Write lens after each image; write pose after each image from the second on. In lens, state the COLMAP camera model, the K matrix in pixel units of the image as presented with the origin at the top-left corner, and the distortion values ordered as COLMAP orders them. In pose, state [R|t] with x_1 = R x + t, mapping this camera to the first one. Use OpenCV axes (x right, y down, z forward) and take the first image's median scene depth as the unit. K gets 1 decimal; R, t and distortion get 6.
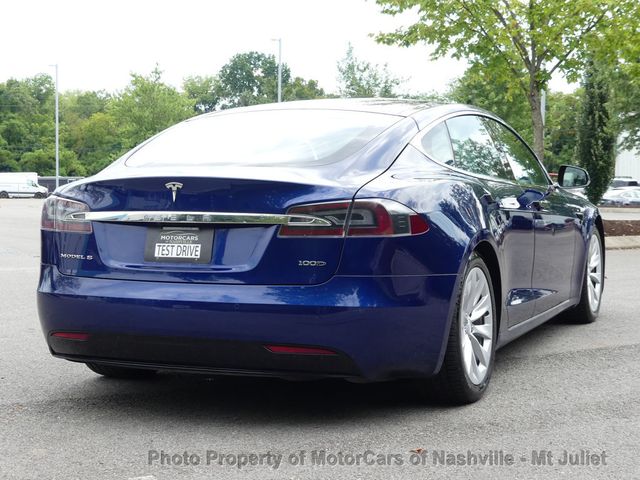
lens RADIAL K [[1180.5, 0, 318.8], [0, 1180.5, 241.5], [0, 0, 1]] dist [-0.012657, 0.000000]
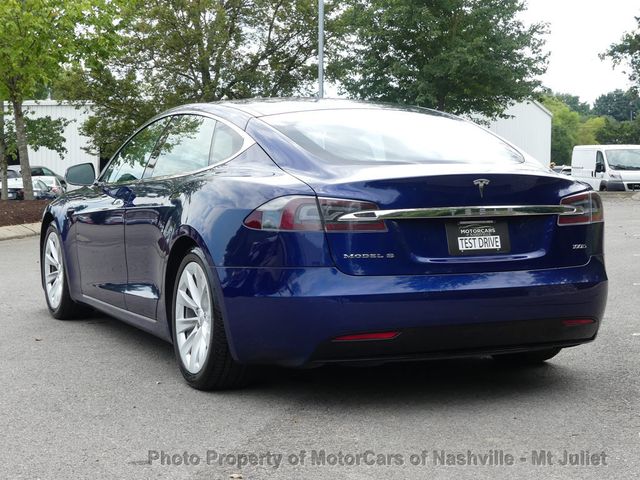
lens RADIAL K [[1248.1, 0, 319.1], [0, 1248.1, 241.2], [0, 0, 1]] dist [-0.069284, 0.000000]
pose [[0.683872, -0.051414, 0.727788, -1.037694], [0.048796, 0.998504, 0.024687, -0.028616], [-0.727969, 0.018630, 0.685357, 0.328596]]
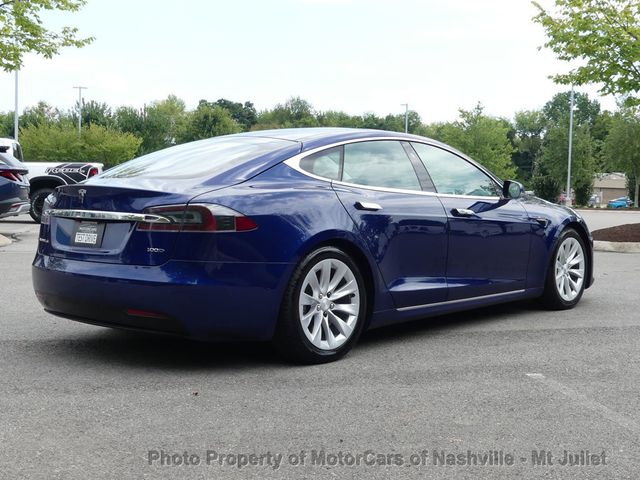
lens RADIAL K [[891.8, 0, 321.6], [0, 891.8, 236.2], [0, 0, 1]] dist [-0.025713, 0.000000]
pose [[0.945398, 0.030246, -0.324513, 0.487491], [-0.030311, 0.999529, 0.004856, -0.008034], [0.324506, 0.005245, 0.945869, 0.087657]]
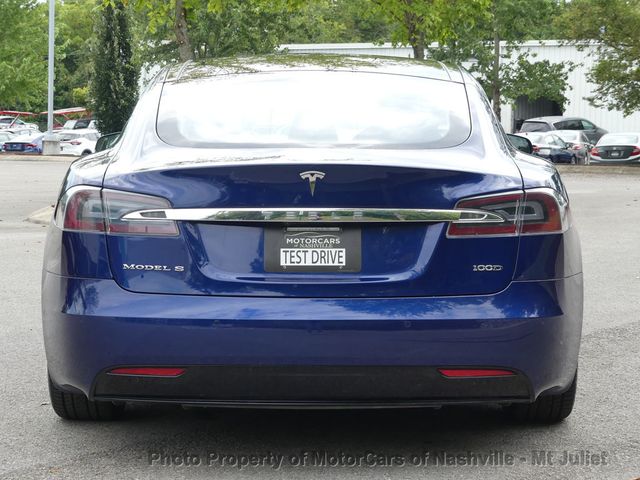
lens RADIAL K [[1490.2, 0, 320.5], [0, 1490.2, 240.1], [0, 0, 1]] dist [0.045287, 0.000000]
pose [[0.919808, -0.029567, 0.391254, -0.503530], [0.018234, 0.999300, 0.032650, -0.036024], [-0.391946, -0.022898, 0.919703, 0.077677]]
